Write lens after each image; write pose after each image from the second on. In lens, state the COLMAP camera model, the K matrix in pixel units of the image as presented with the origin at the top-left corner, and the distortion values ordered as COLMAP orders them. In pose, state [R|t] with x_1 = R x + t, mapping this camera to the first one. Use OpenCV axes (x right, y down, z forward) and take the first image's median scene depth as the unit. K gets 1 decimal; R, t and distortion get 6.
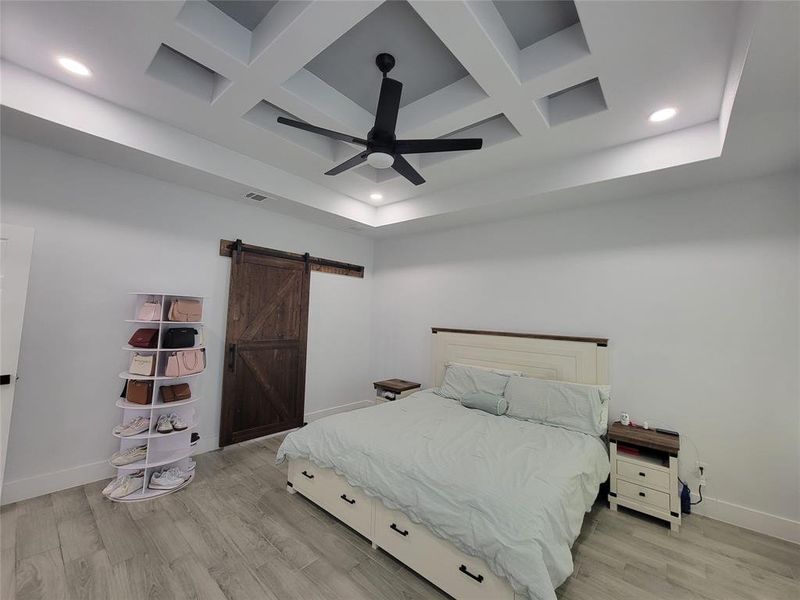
lens RADIAL K [[323.7, 0, 402.9], [0, 323.7, 295.3], [0, 0, 1]] dist [-0.003149, 0.000863]
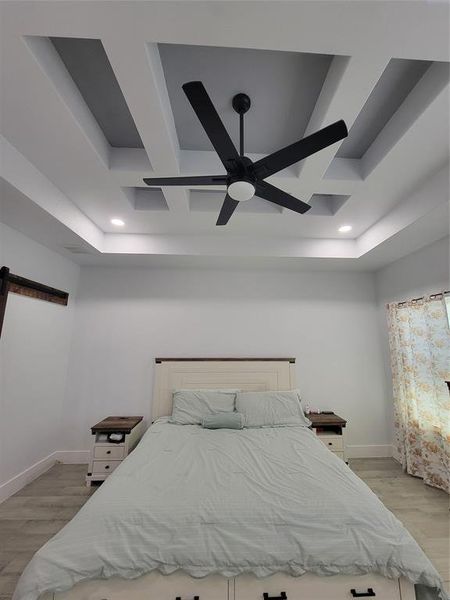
lens RADIAL K [[242.7, 0, 225.0], [0, 242.7, 302.0], [0, 0, 1]] dist [-0.003149, 0.000863]
pose [[0.733971, 0.083151, 0.674072, -0.470701], [-0.015845, 0.994304, -0.105400, -0.002462], [-0.678996, 0.066680, 0.731108, 0.418082]]
